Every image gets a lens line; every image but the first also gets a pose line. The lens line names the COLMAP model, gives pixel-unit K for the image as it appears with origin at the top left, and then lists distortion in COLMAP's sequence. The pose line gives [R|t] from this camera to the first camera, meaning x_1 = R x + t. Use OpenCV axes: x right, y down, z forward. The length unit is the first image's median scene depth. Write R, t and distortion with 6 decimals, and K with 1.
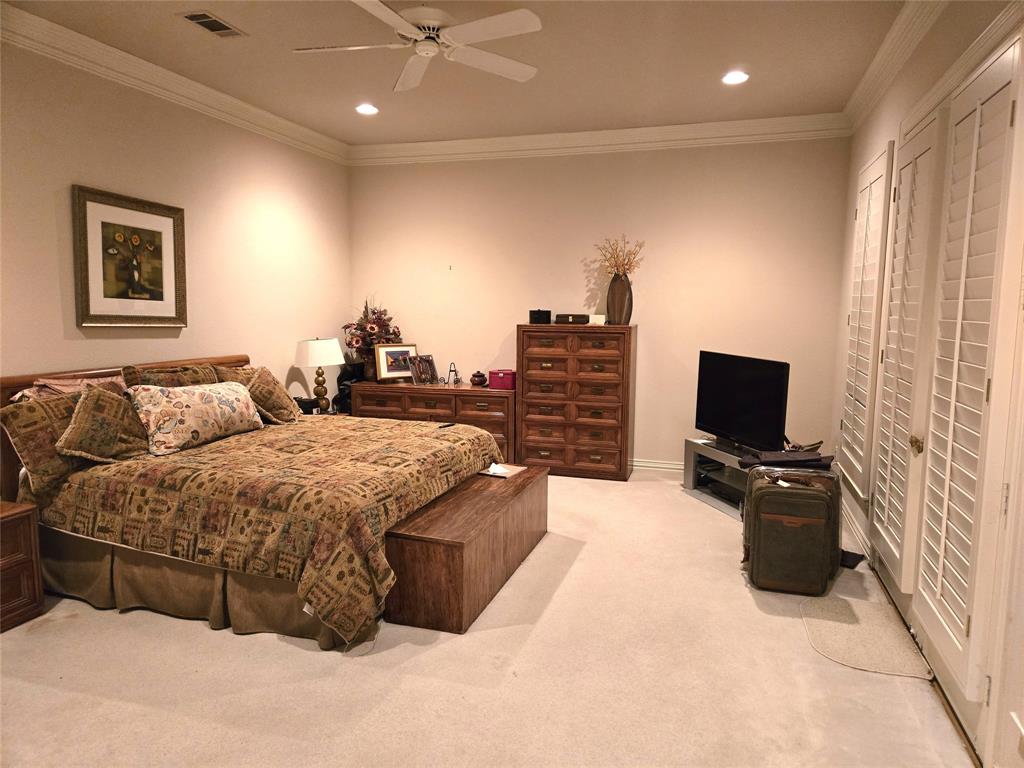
lens RADIAL K [[687.8, 0, 510.9], [0, 687.8, 385.6], [0, 0, 1]] dist [0.066077, -0.041119]
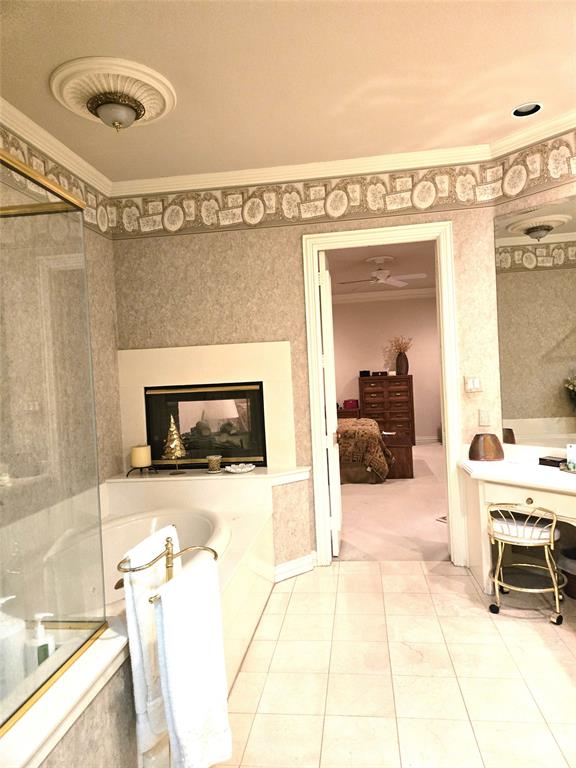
lens RADIAL K [[515.8, 0, 293.0], [0, 515.8, 386.4], [0, 0, 1]] dist [0.066077, -0.041119]
pose [[0.983239, -0.059709, 0.172266, -0.471593], [0.076675, 0.992655, -0.093577, 0.074627], [-0.165413, 0.105217, 0.980596, -0.552764]]
